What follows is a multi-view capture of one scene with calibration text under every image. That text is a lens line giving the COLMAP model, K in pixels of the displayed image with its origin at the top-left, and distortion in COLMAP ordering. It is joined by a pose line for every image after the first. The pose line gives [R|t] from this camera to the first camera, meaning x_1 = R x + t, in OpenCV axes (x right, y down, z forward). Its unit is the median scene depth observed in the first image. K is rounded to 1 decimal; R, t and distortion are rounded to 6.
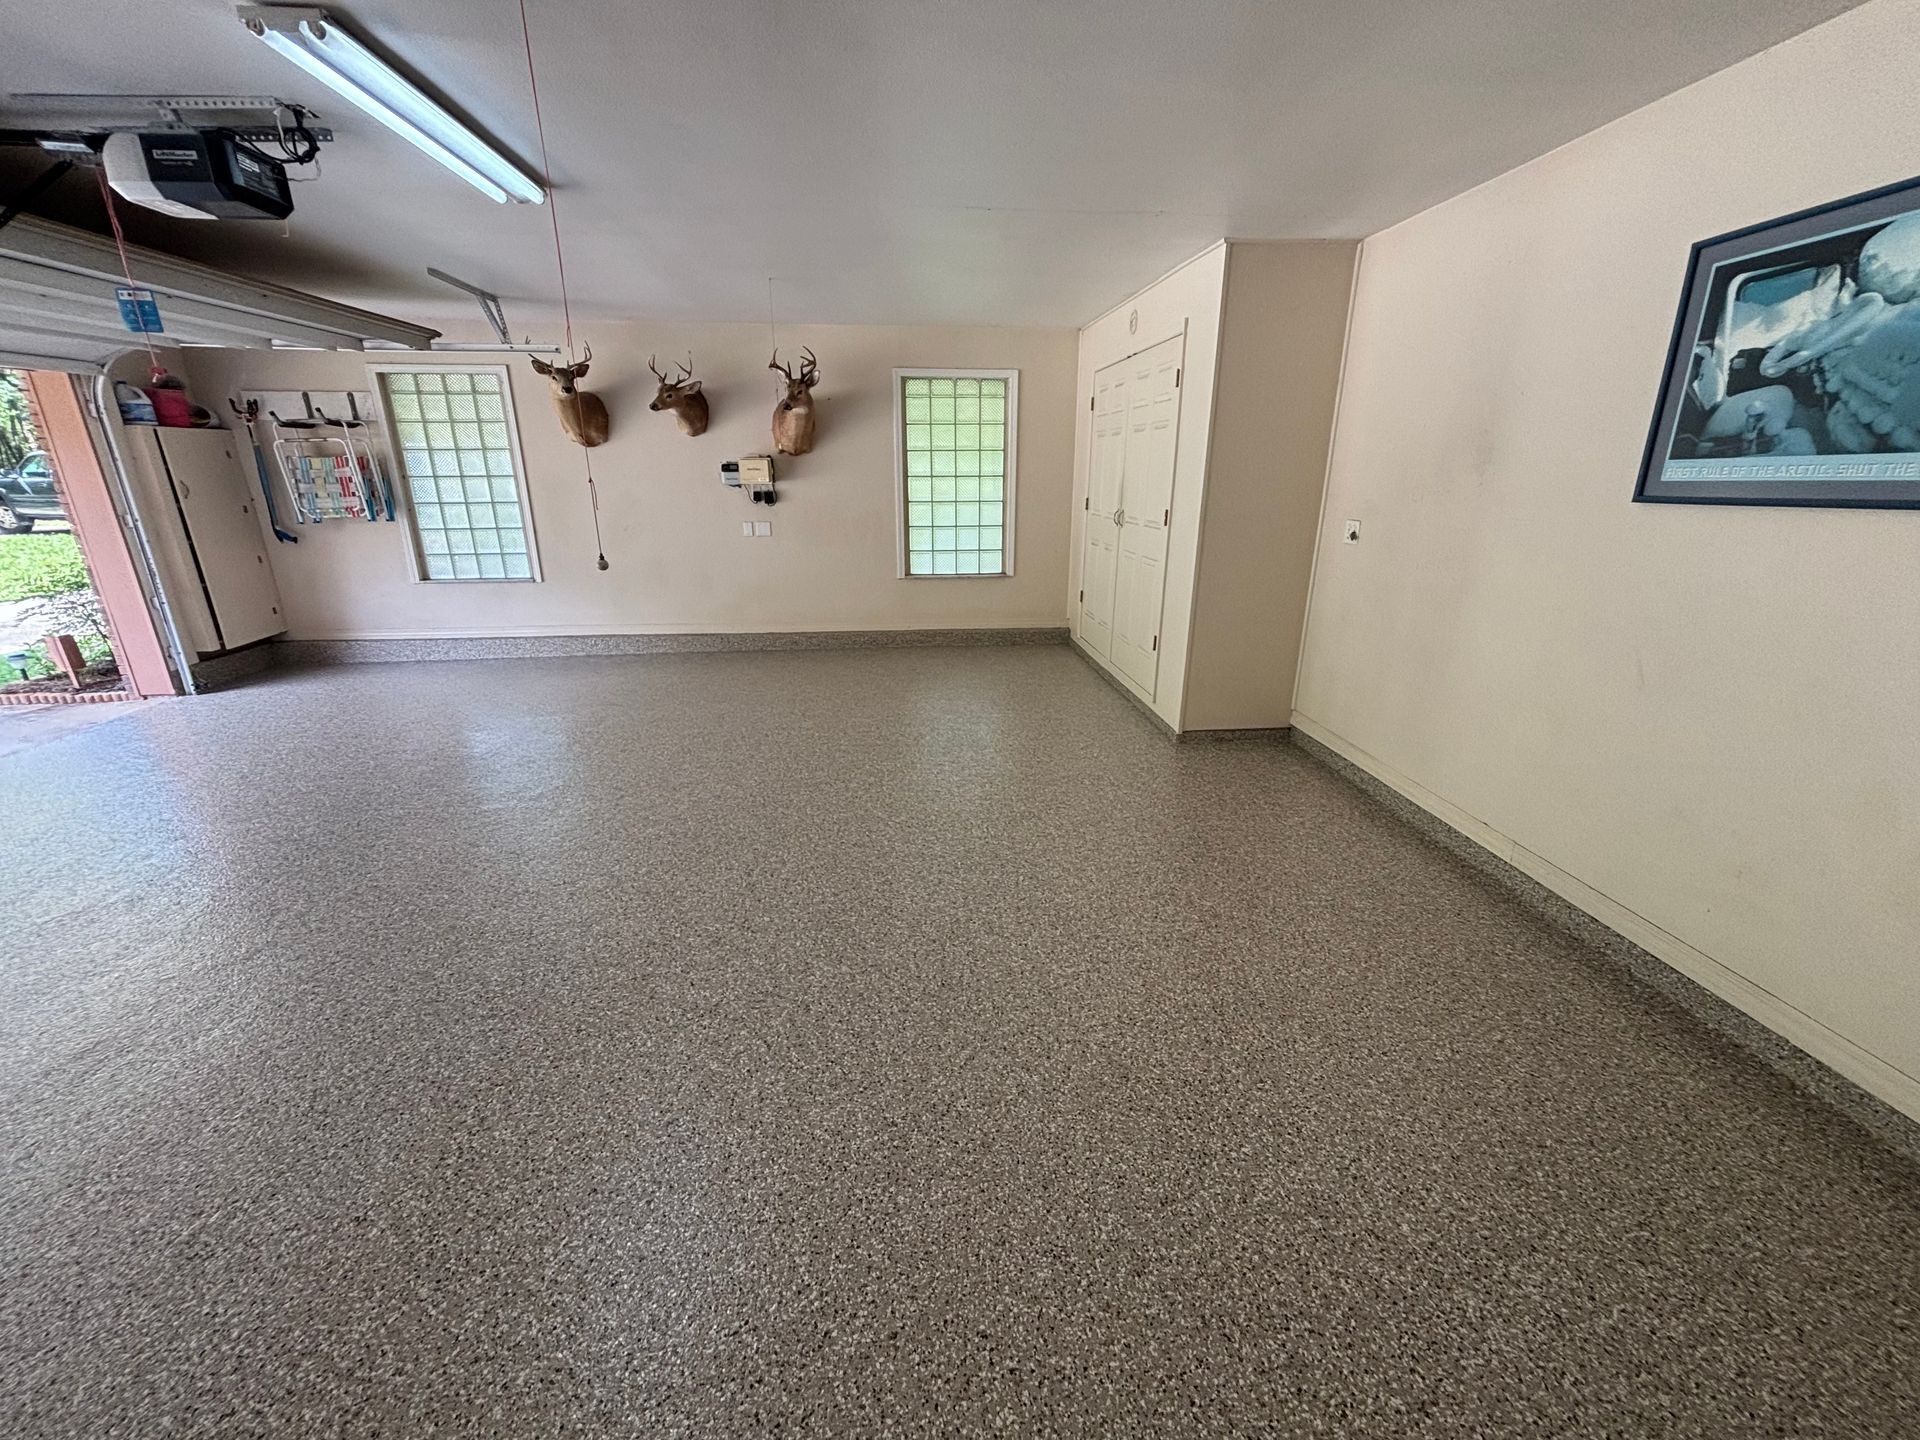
lens RADIAL K [[774.5, 0, 958.9], [0, 774.5, 719.9], [0, 0, 1]] dist [0.003580, 0.000188]
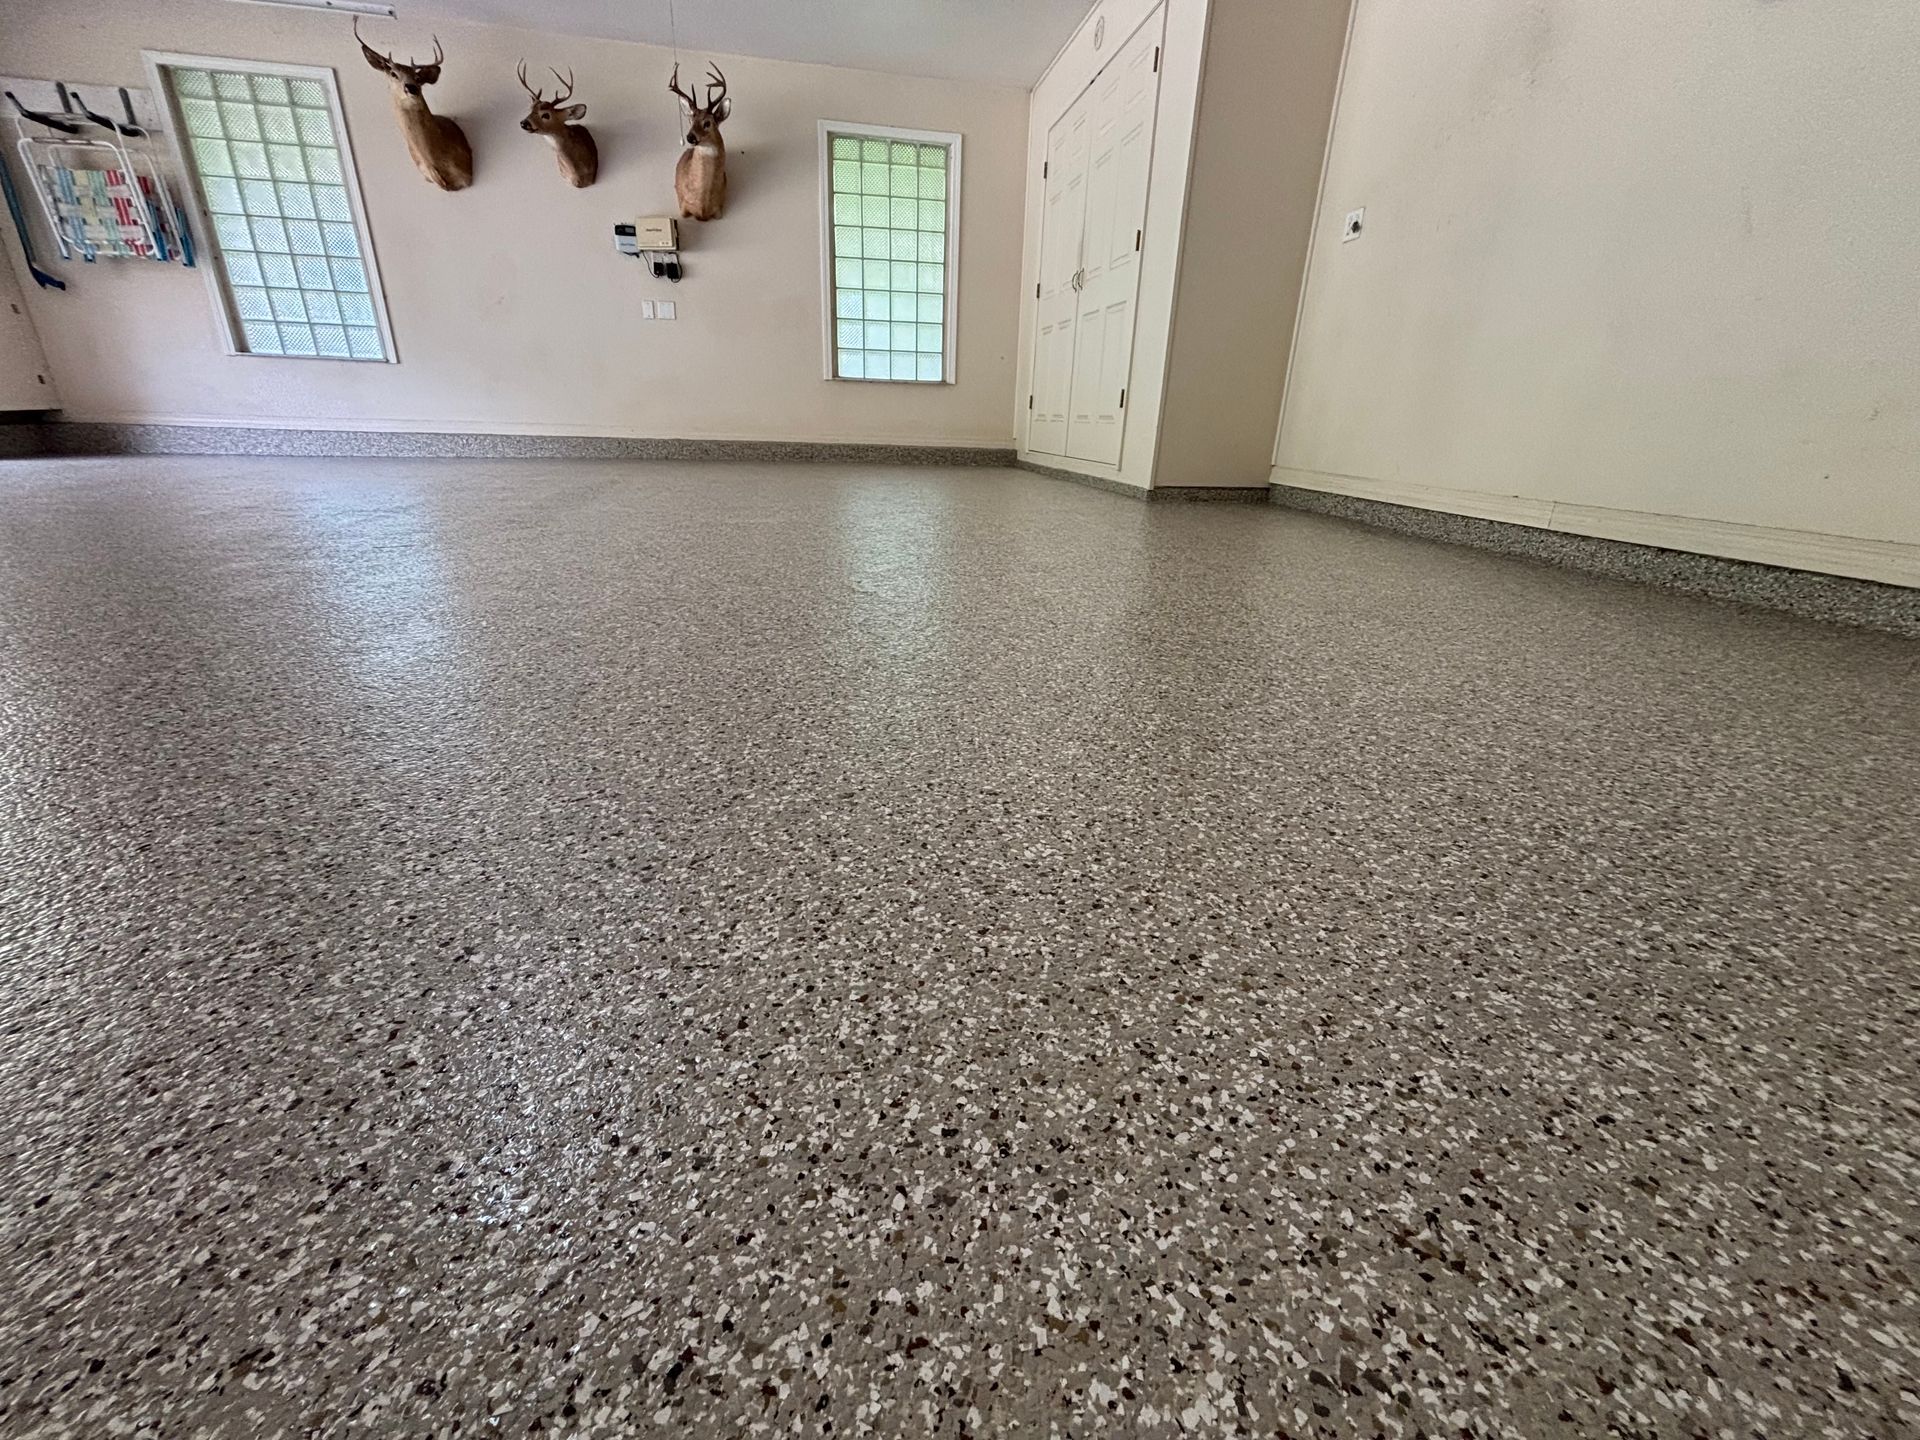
lens RADIAL K [[774.5, 0, 958.2], [0, 774.5, 717.7], [0, 0, 1]] dist [0.003580, 0.000188]
pose [[0.995423, -0.001970, 0.095551, -0.013496], [-0.003160, 0.998562, 0.053507, 0.170649], [-0.095519, -0.053564, 0.993985, 0.092852]]
